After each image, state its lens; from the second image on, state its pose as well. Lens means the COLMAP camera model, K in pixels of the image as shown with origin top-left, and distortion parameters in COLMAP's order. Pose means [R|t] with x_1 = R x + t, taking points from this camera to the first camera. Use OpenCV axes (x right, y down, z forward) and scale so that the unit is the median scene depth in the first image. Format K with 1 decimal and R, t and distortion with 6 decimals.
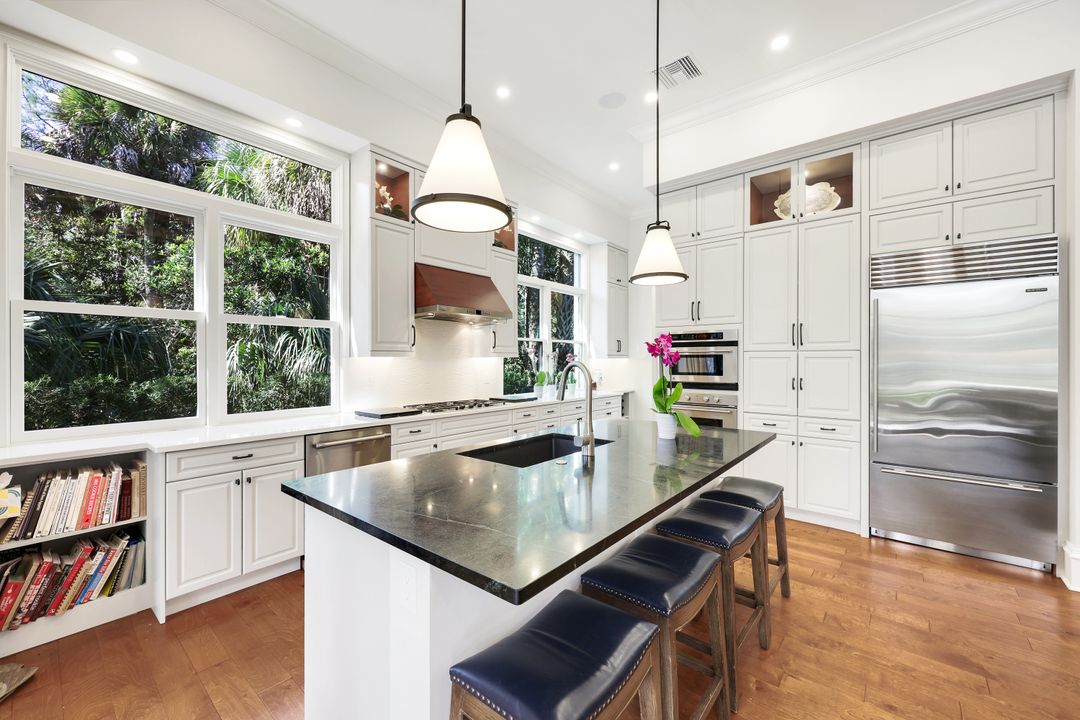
lens RADIAL K [[437.6, 0, 540.0], [0, 437.6, 360.0], [0, 0, 1]] dist [-0.002371, -0.000156]
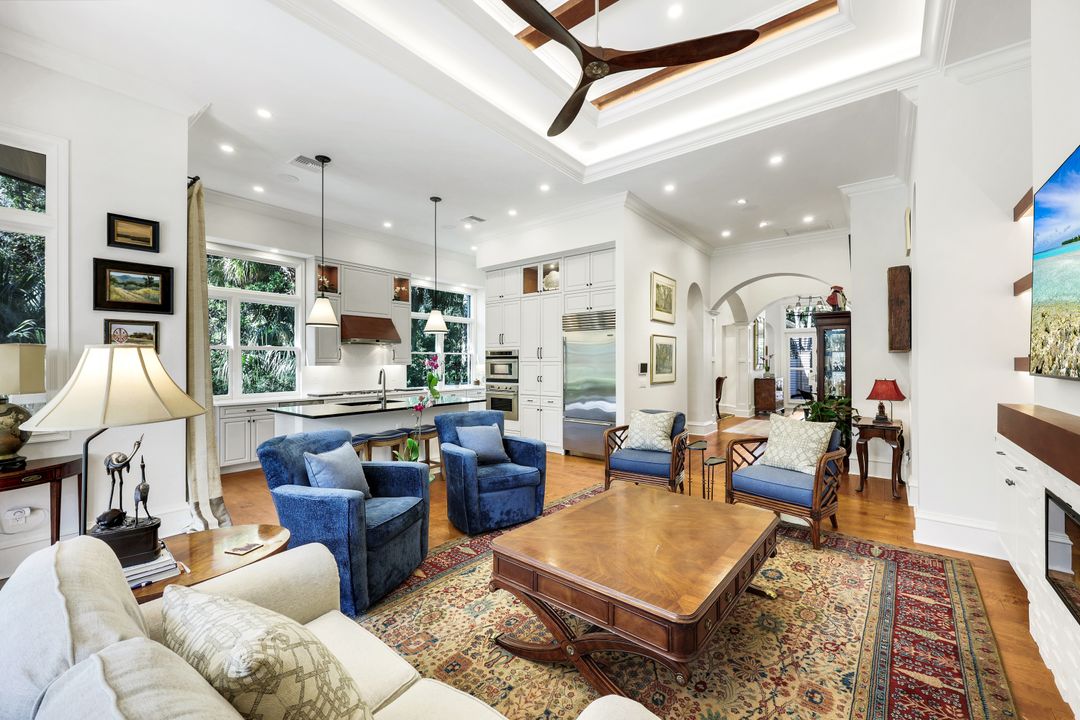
lens RADIAL K [[437.6, 0, 540.0], [0, 437.6, 360.0], [0, 0, 1]] dist [-0.002371, -0.000156]
pose [[0.999875, -0.003669, 0.015395, 0.503992], [0.003750, 0.999979, -0.005271, -0.016501], [-0.015375, 0.005328, 0.999868, -0.828407]]
